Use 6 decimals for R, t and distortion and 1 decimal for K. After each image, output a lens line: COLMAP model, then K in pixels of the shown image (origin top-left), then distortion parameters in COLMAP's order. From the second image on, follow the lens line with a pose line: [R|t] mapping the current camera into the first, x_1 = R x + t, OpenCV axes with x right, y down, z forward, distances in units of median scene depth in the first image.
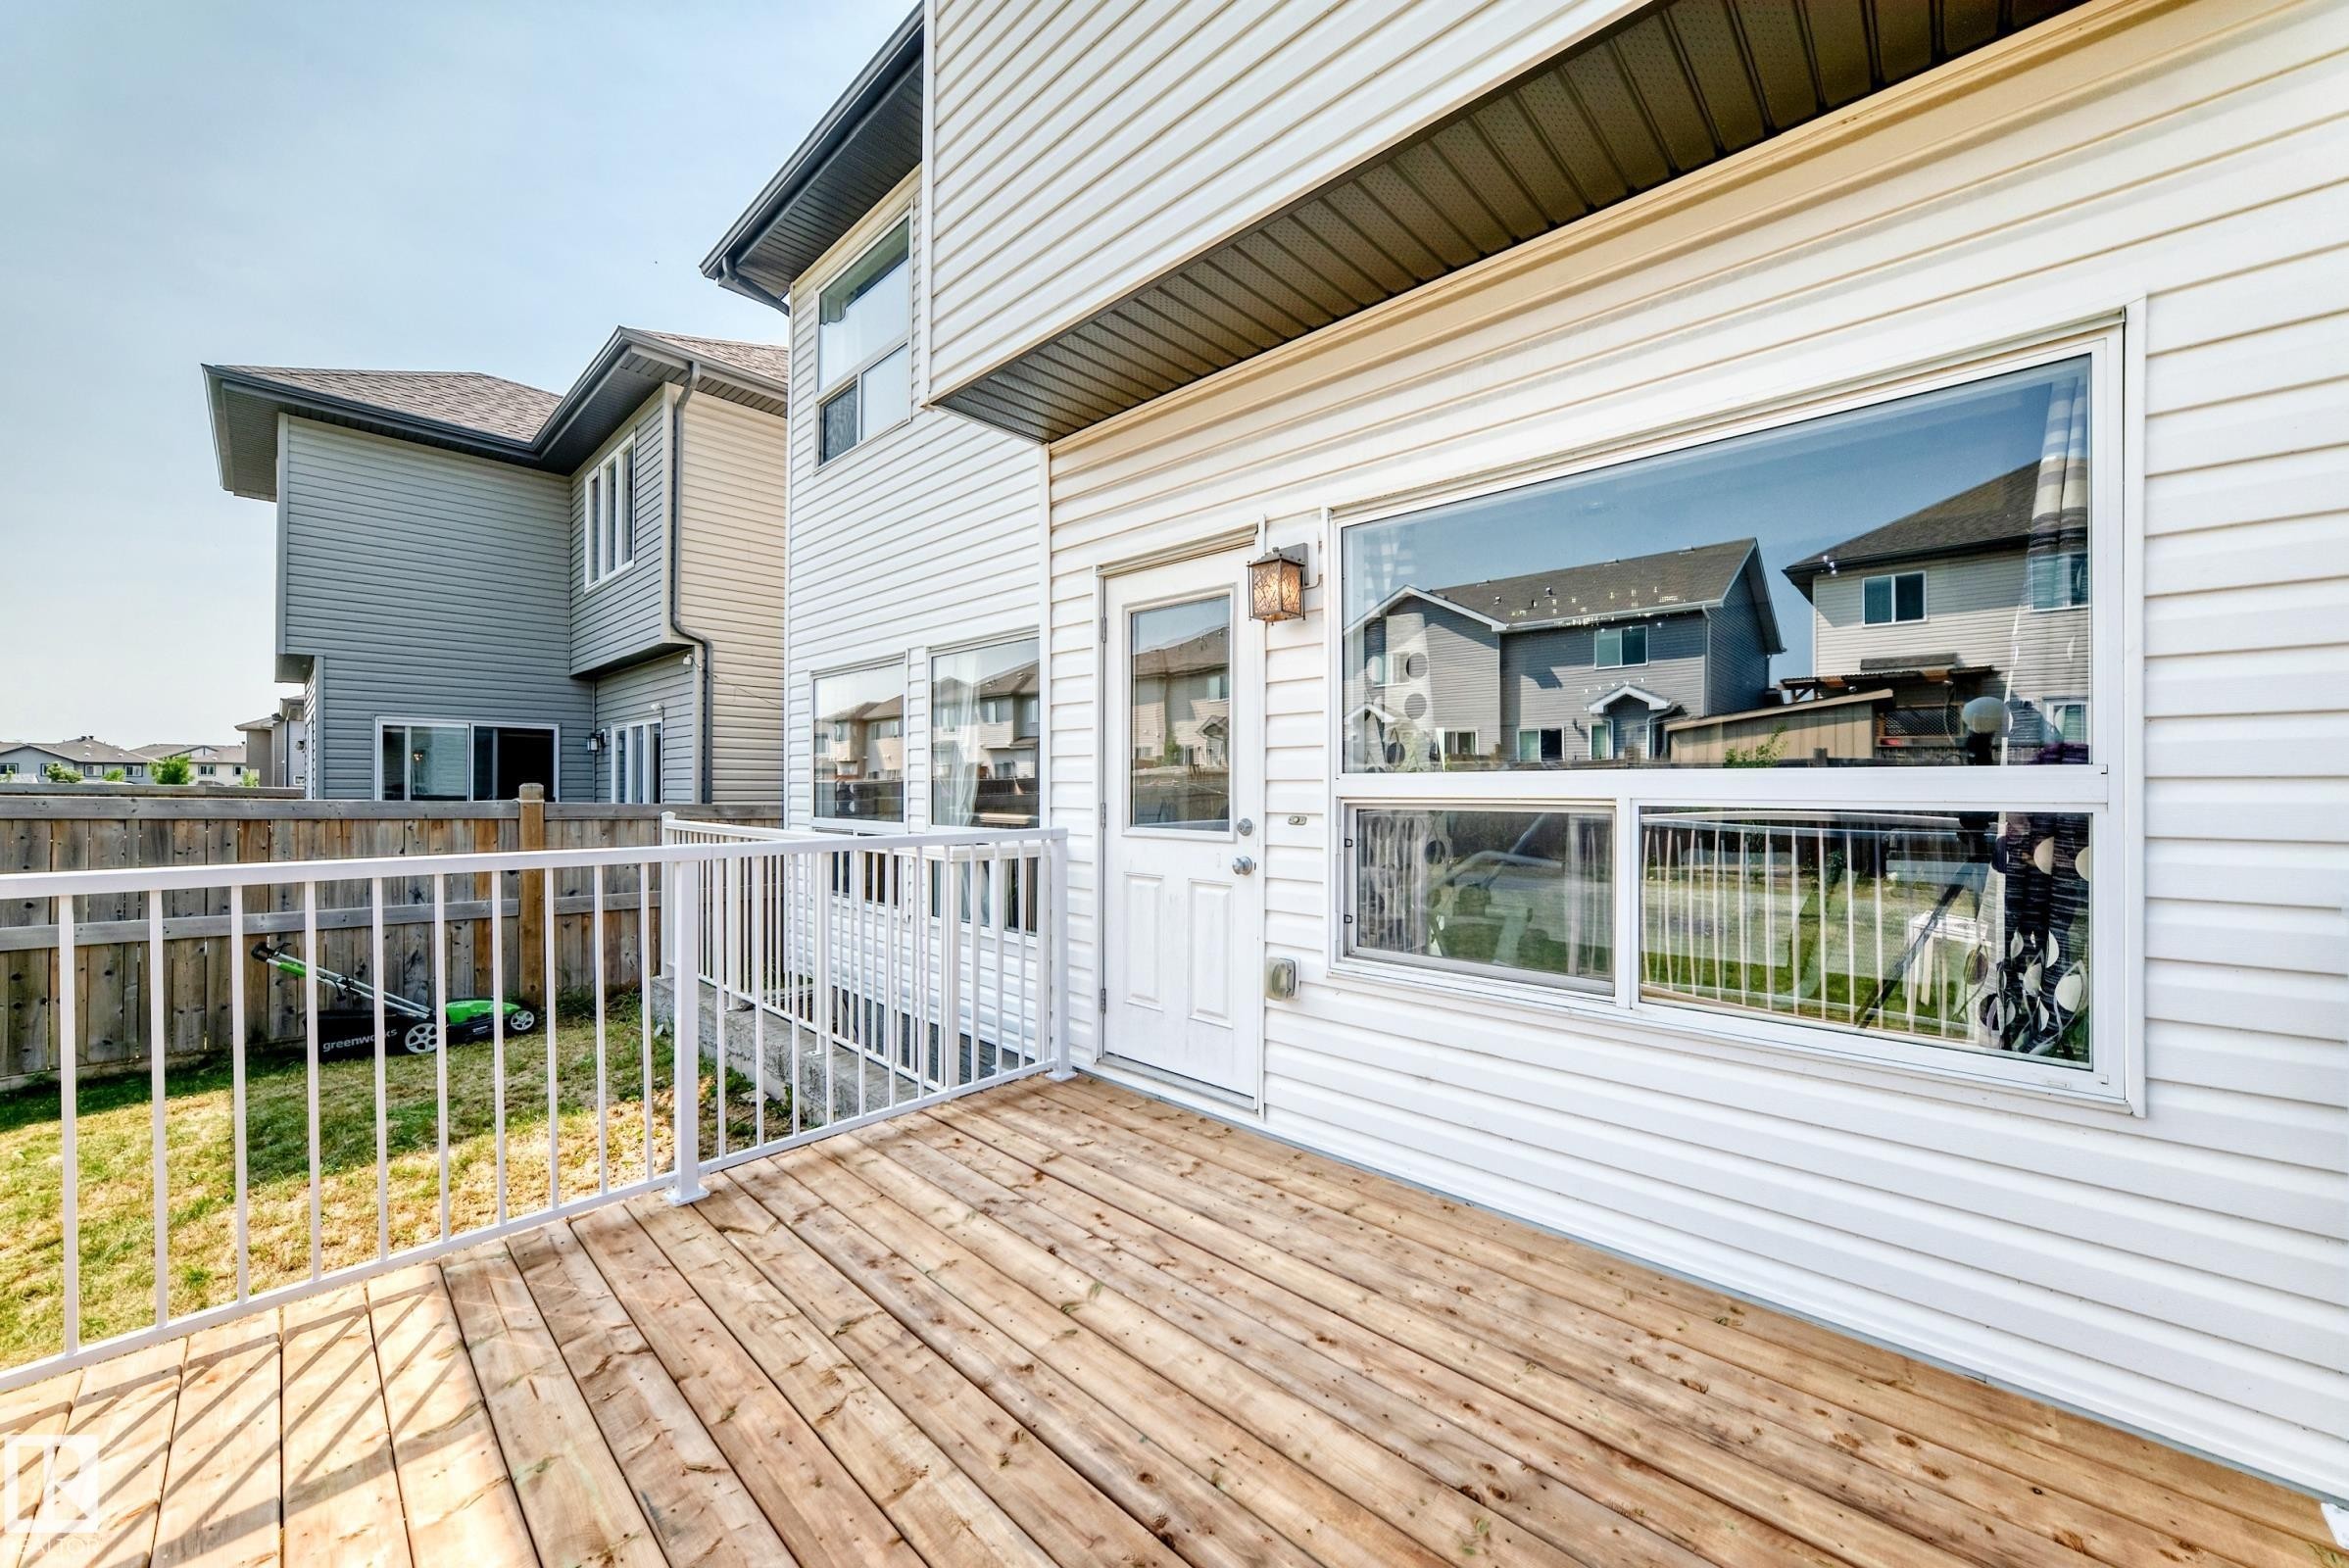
lens RADIAL K [[866.3, 0, 1178.6], [0, 866.3, 794.7], [0, 0, 1]] dist [-0.010685, 0.000023]
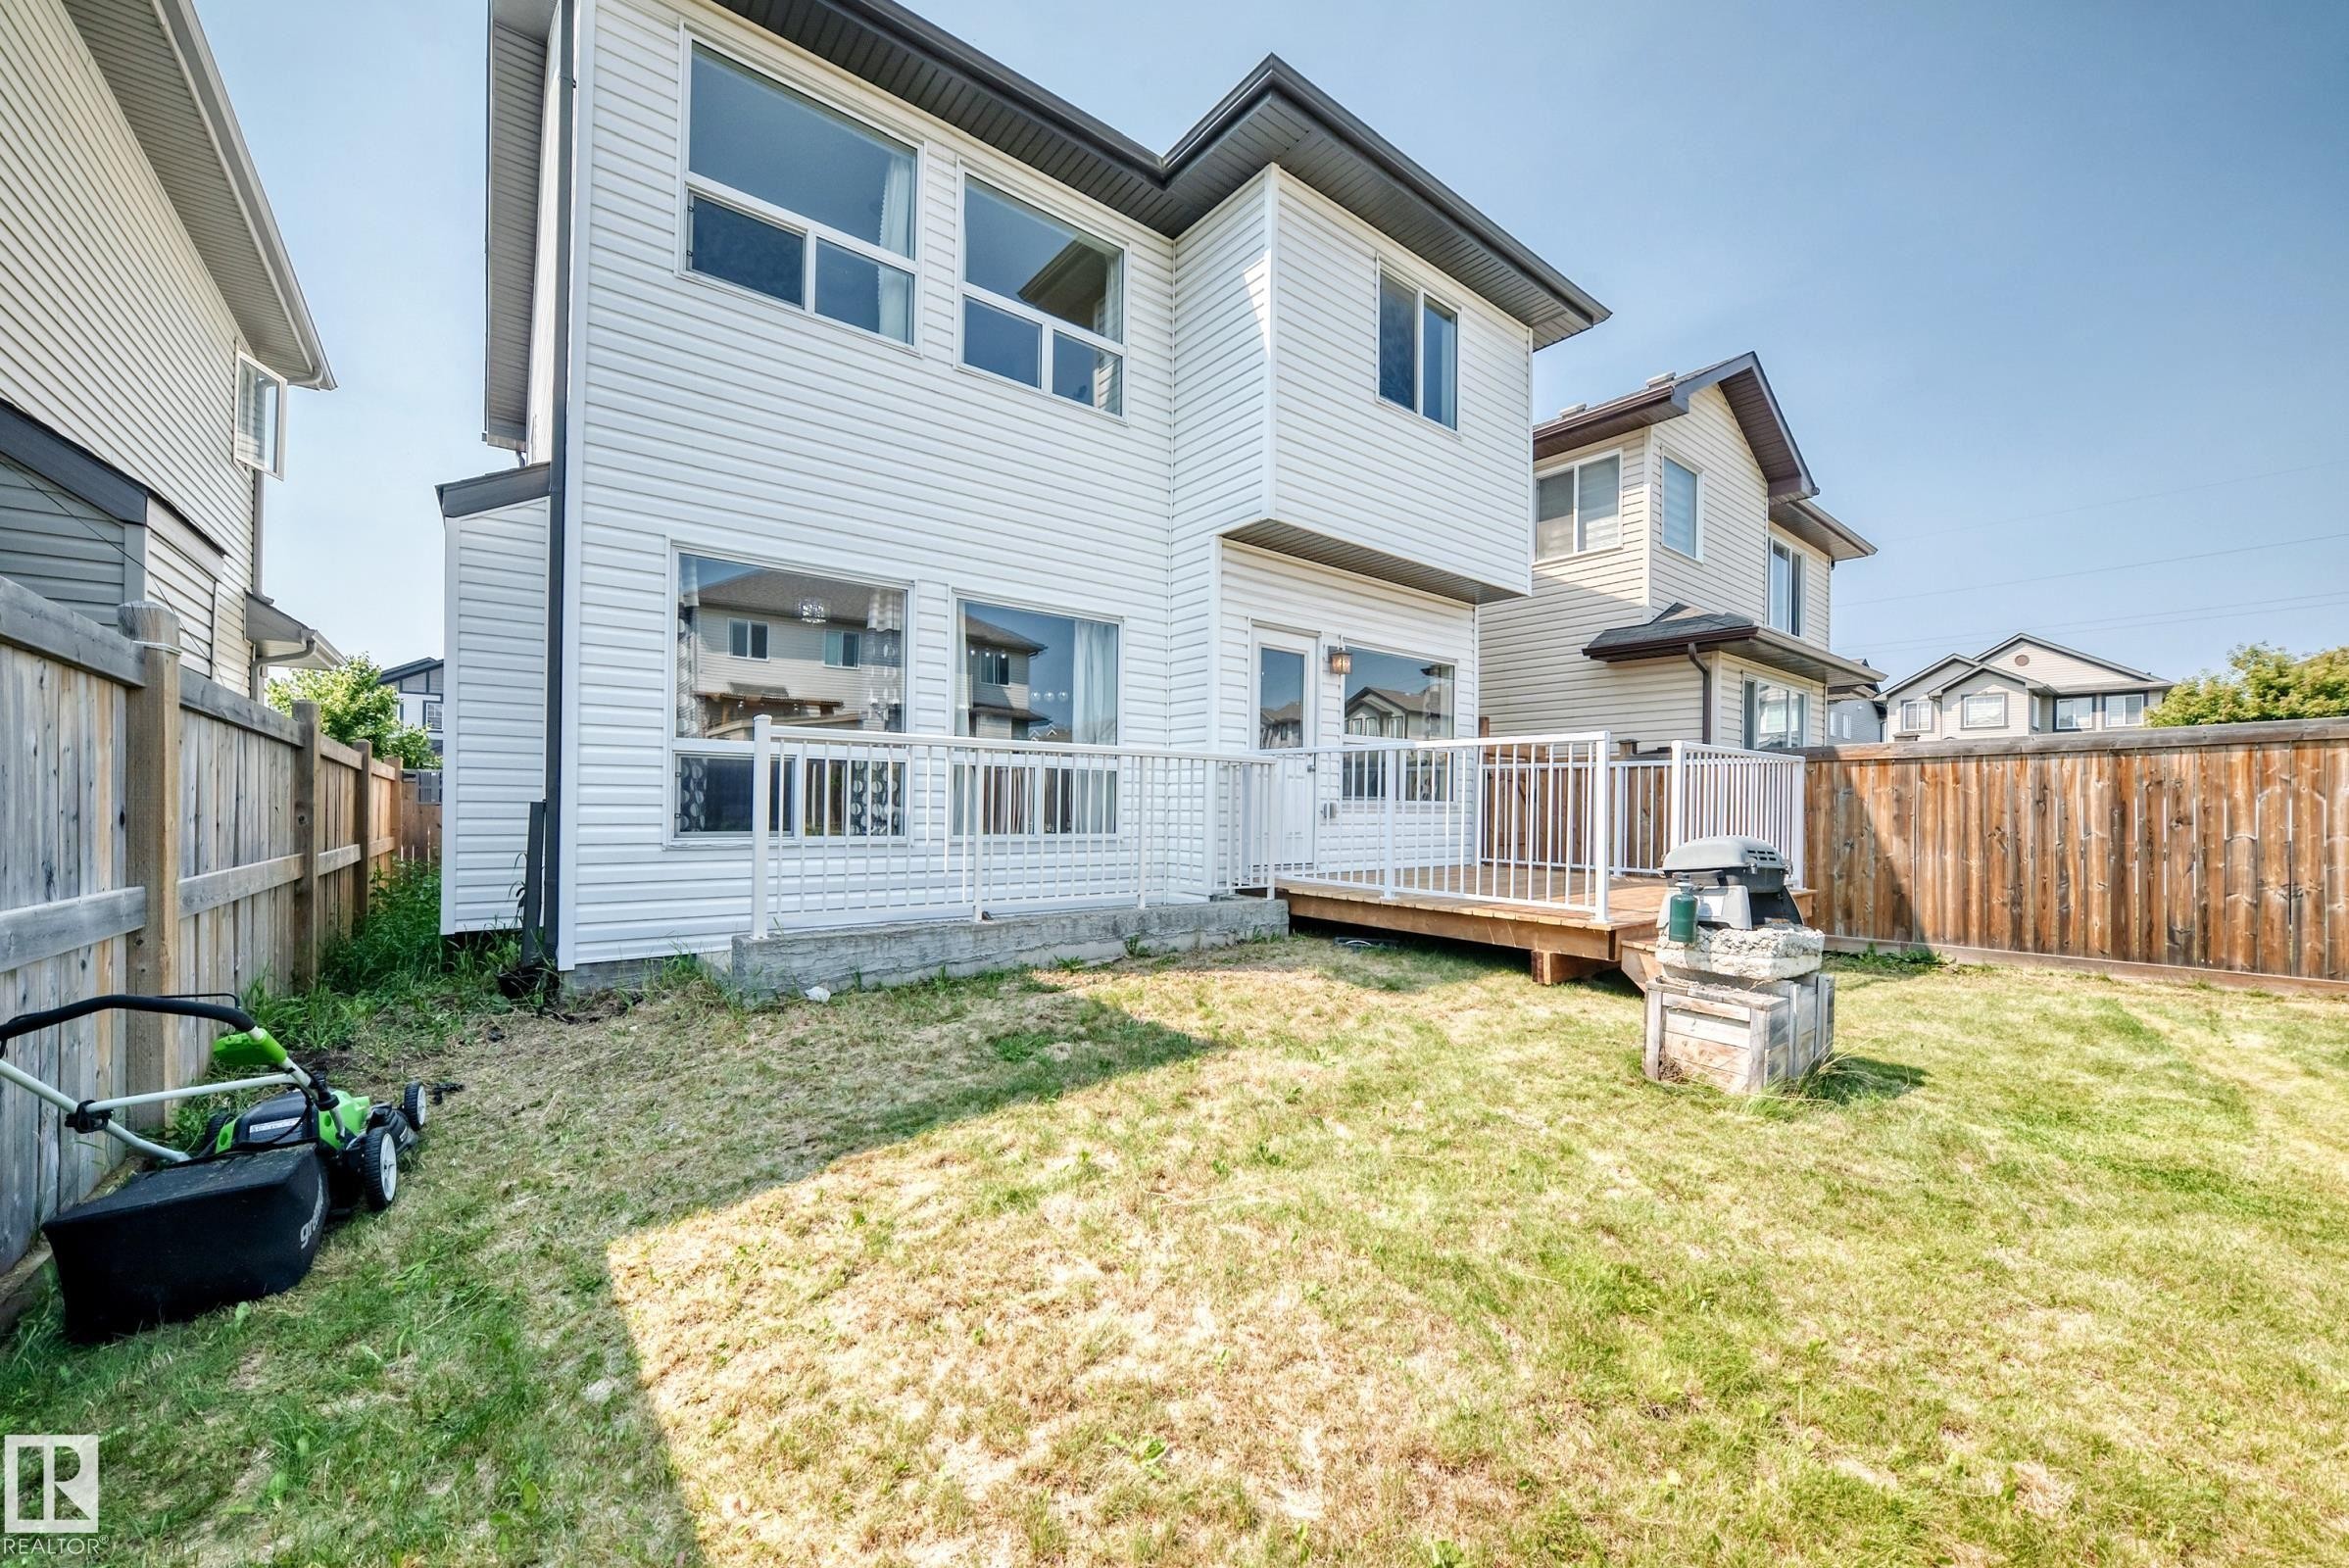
lens RADIAL K [[866.3, 0, 1175.6], [0, 866.3, 800.1], [0, 0, 1]] dist [-0.010685, 0.000023]
pose [[0.158812, 0.017374, 0.987156, -1.146561], [-0.008474, 0.999832, -0.016234, 0.103654], [-0.987272, -0.005787, 0.158933, 0.470613]]
